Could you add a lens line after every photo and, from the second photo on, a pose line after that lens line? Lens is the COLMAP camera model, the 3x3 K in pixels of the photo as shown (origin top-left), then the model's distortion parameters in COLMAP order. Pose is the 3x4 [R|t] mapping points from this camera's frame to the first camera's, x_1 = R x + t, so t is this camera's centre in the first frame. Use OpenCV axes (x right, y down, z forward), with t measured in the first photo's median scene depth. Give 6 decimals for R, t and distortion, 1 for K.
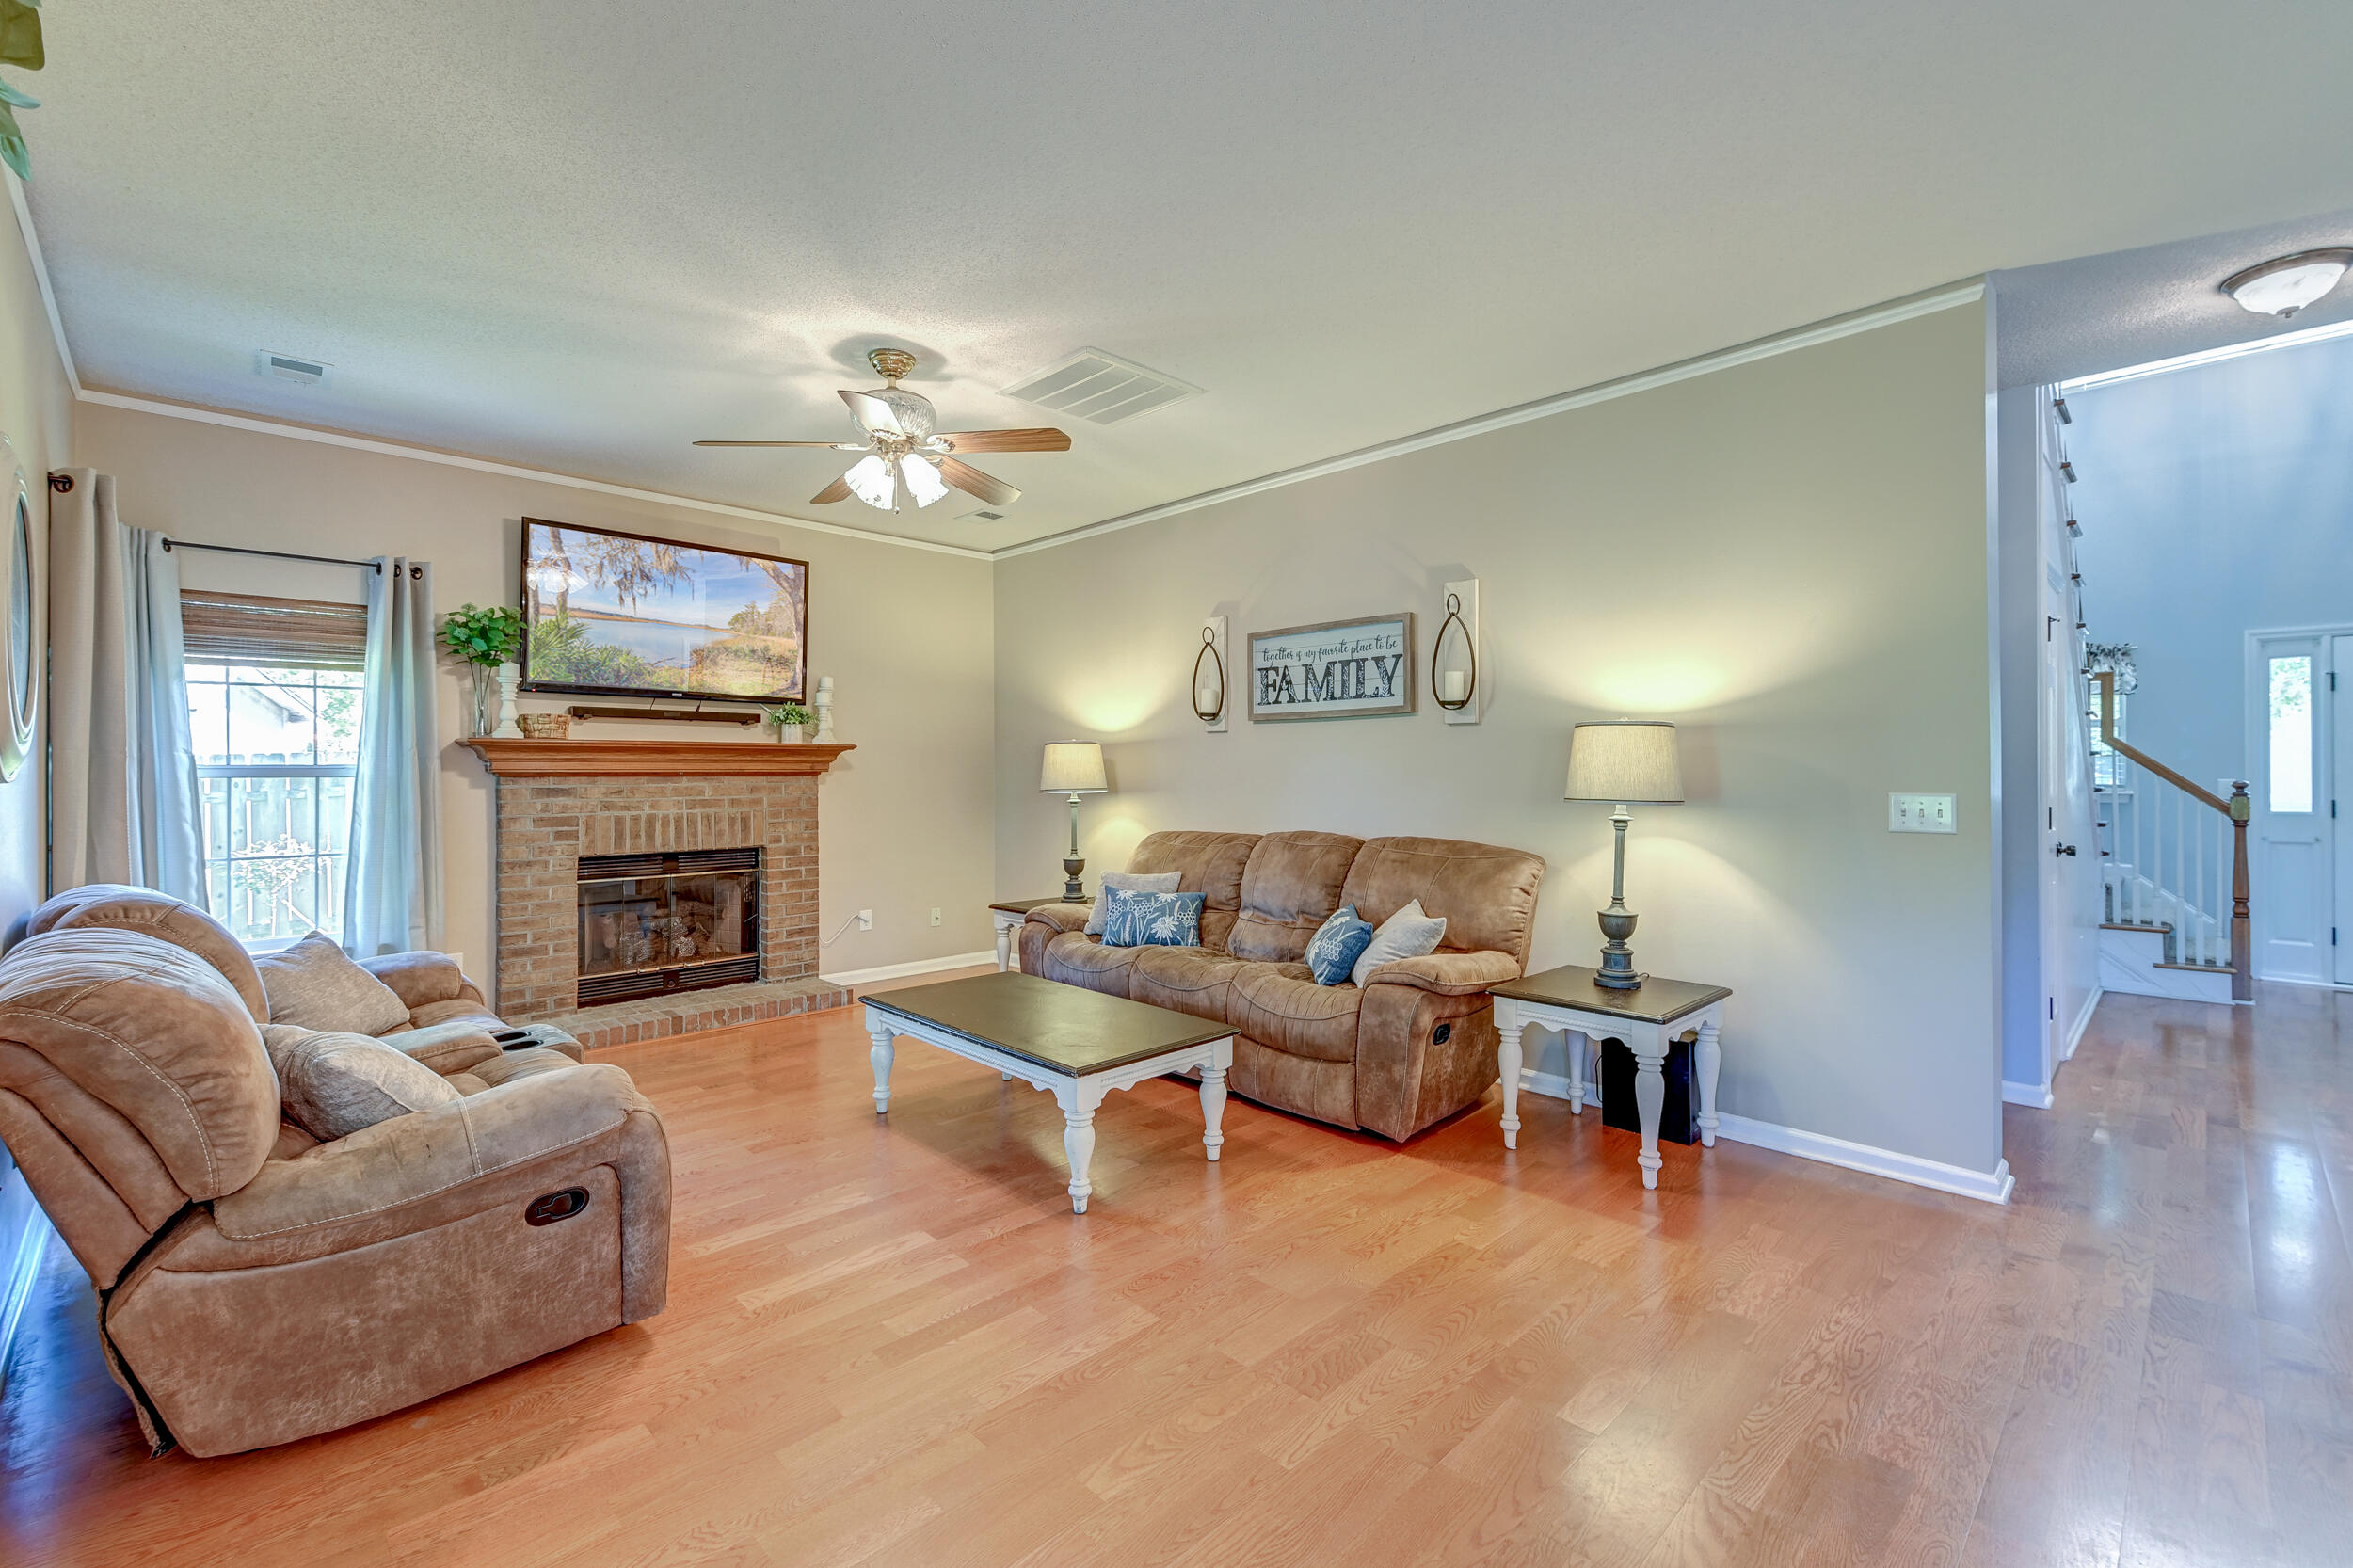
lens RADIAL K [[1001.3, 0, 1185.7], [0, 1001.3, 769.1], [0, 0, 1]] dist [0.022978, -0.011235]
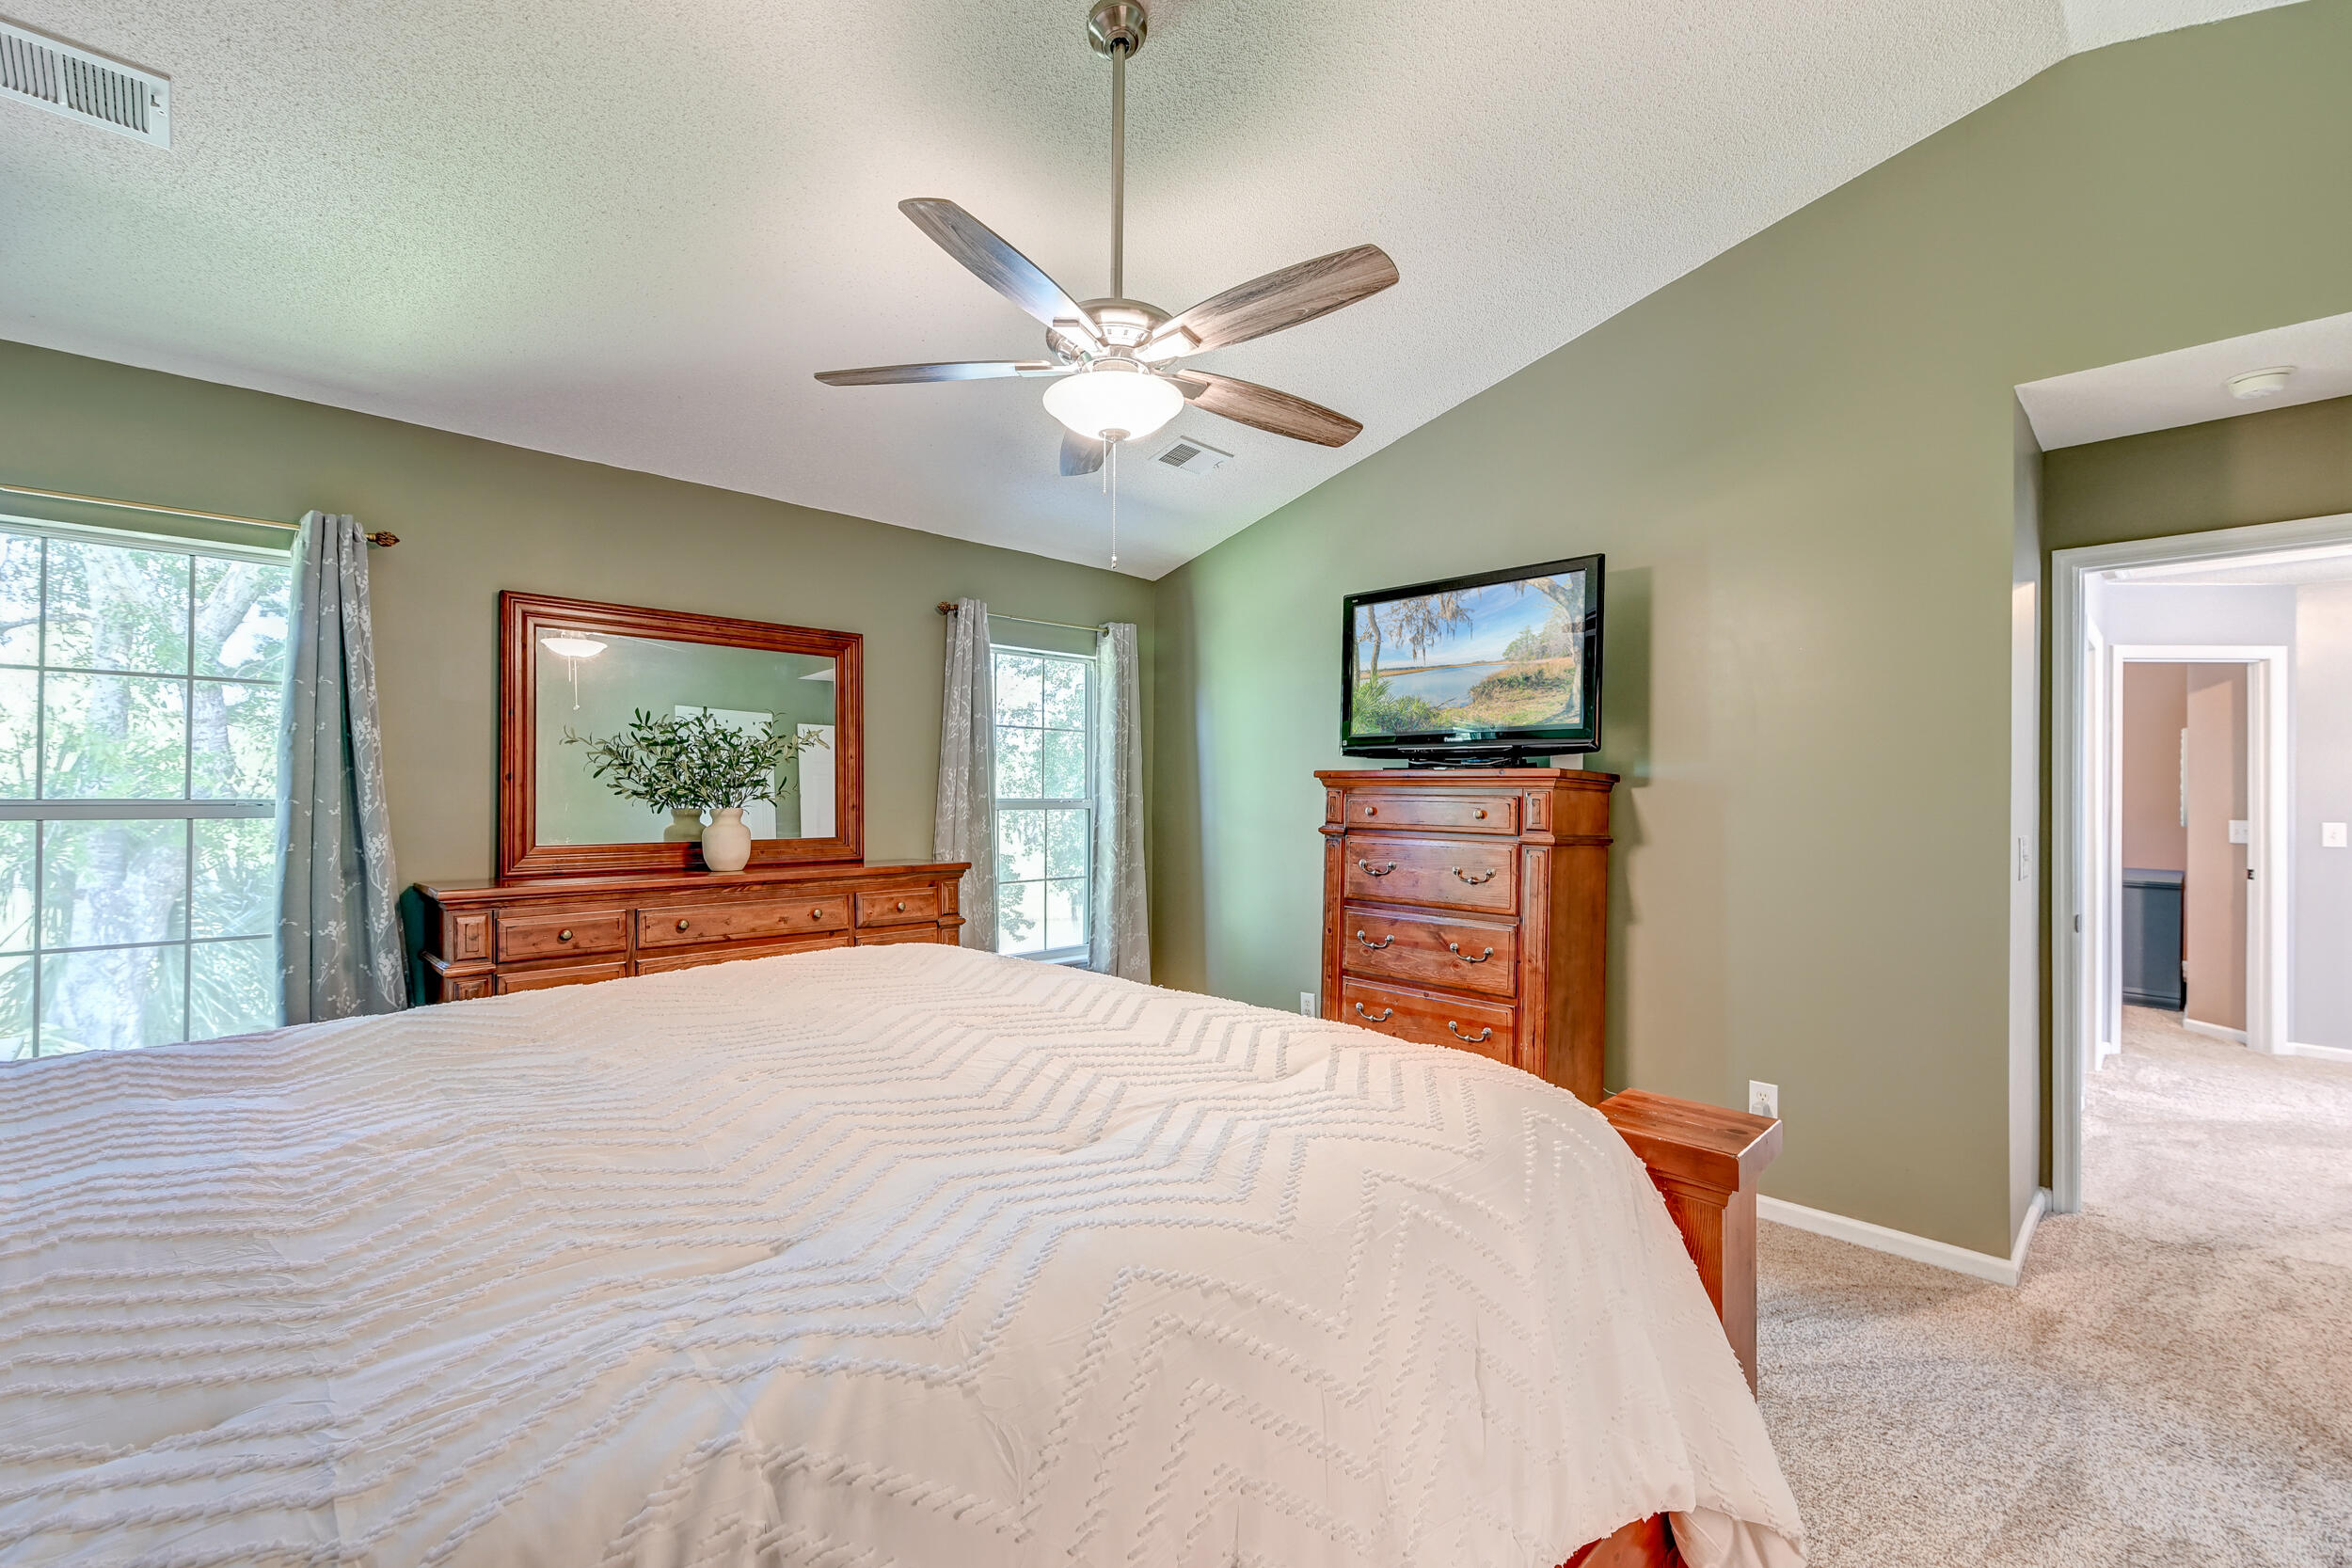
lens RADIAL K [[989.3, 0, 1163.7], [0, 989.3, 802.1], [0, 0, 1]] dist [-0.001958, -0.000640]
pose [[-0.017436, 0.005663, -0.999832, 0.565066], [0.004558, 0.999974, 0.005584, -0.009397], [0.999838, -0.004460, -0.017462, 0.759561]]
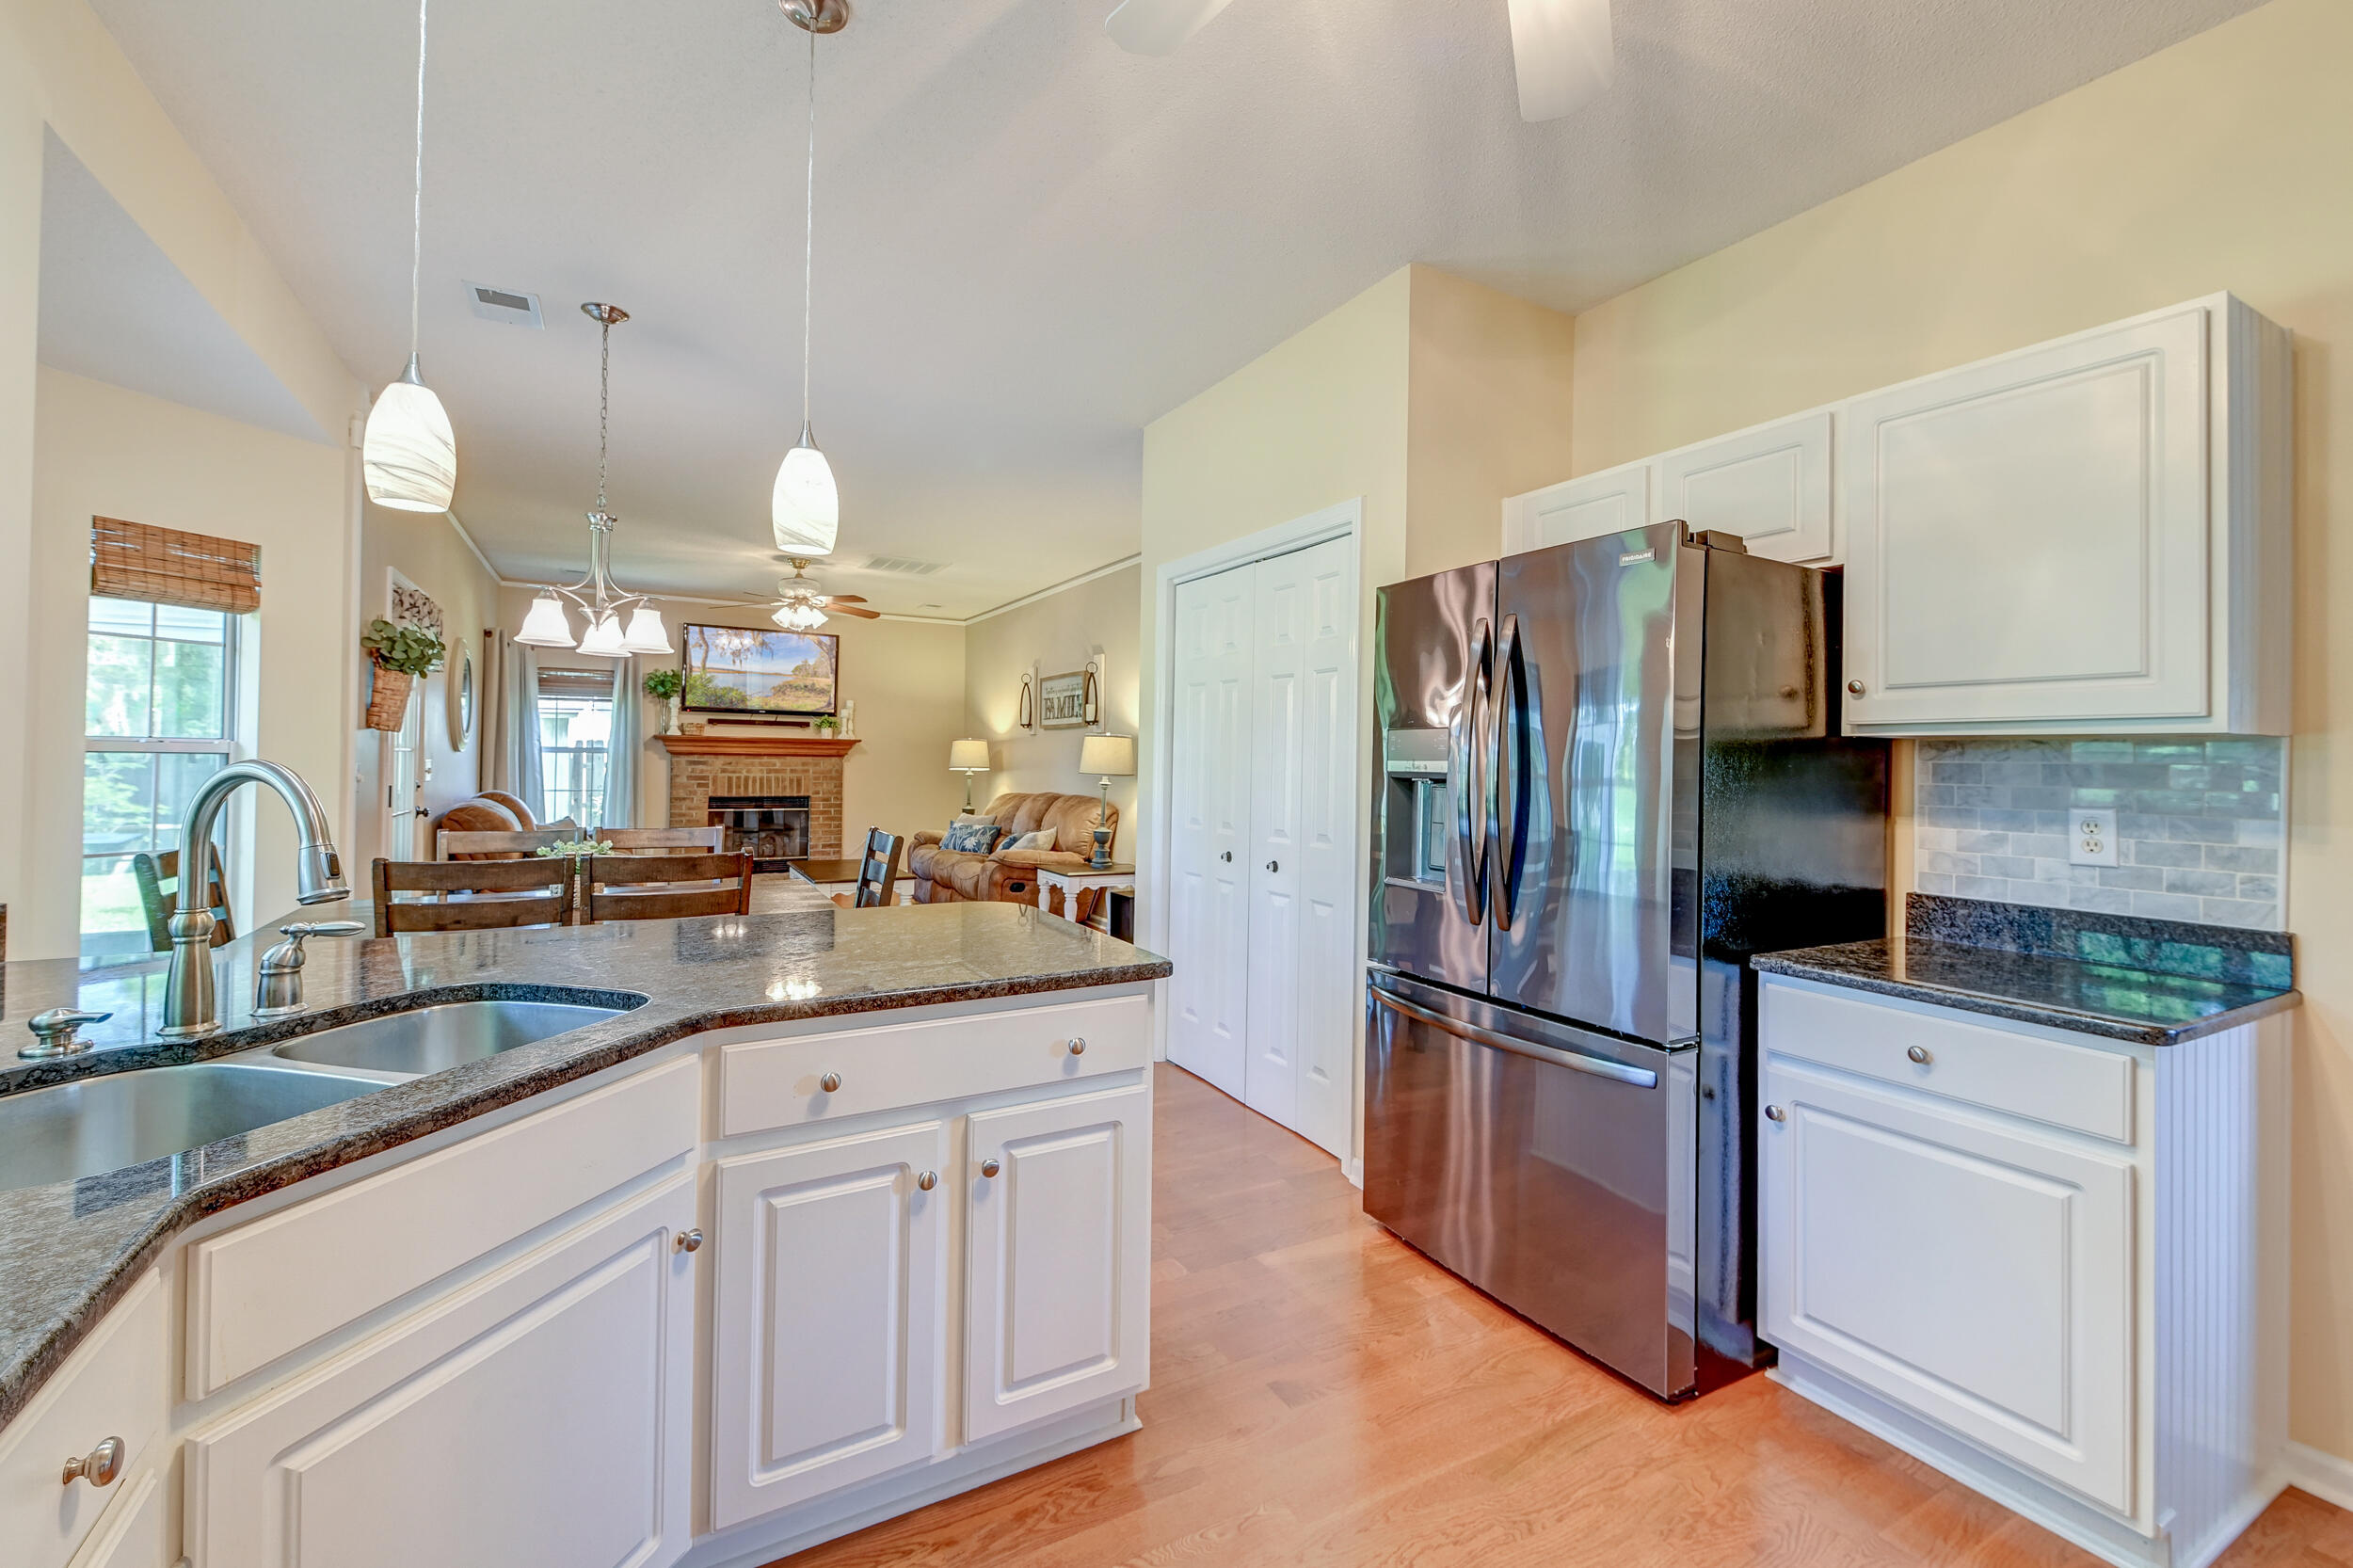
lens RADIAL K [[997.0, 0, 1186.3], [0, 997.0, 754.7], [0, 0, 1]] dist [0.013907, -0.000005]
pose [[0.964128, 0.016109, -0.264948, 0.785348], [-0.017626, 0.999839, -0.003350, -0.002553], [0.264851, 0.007900, 0.964257, -0.603974]]
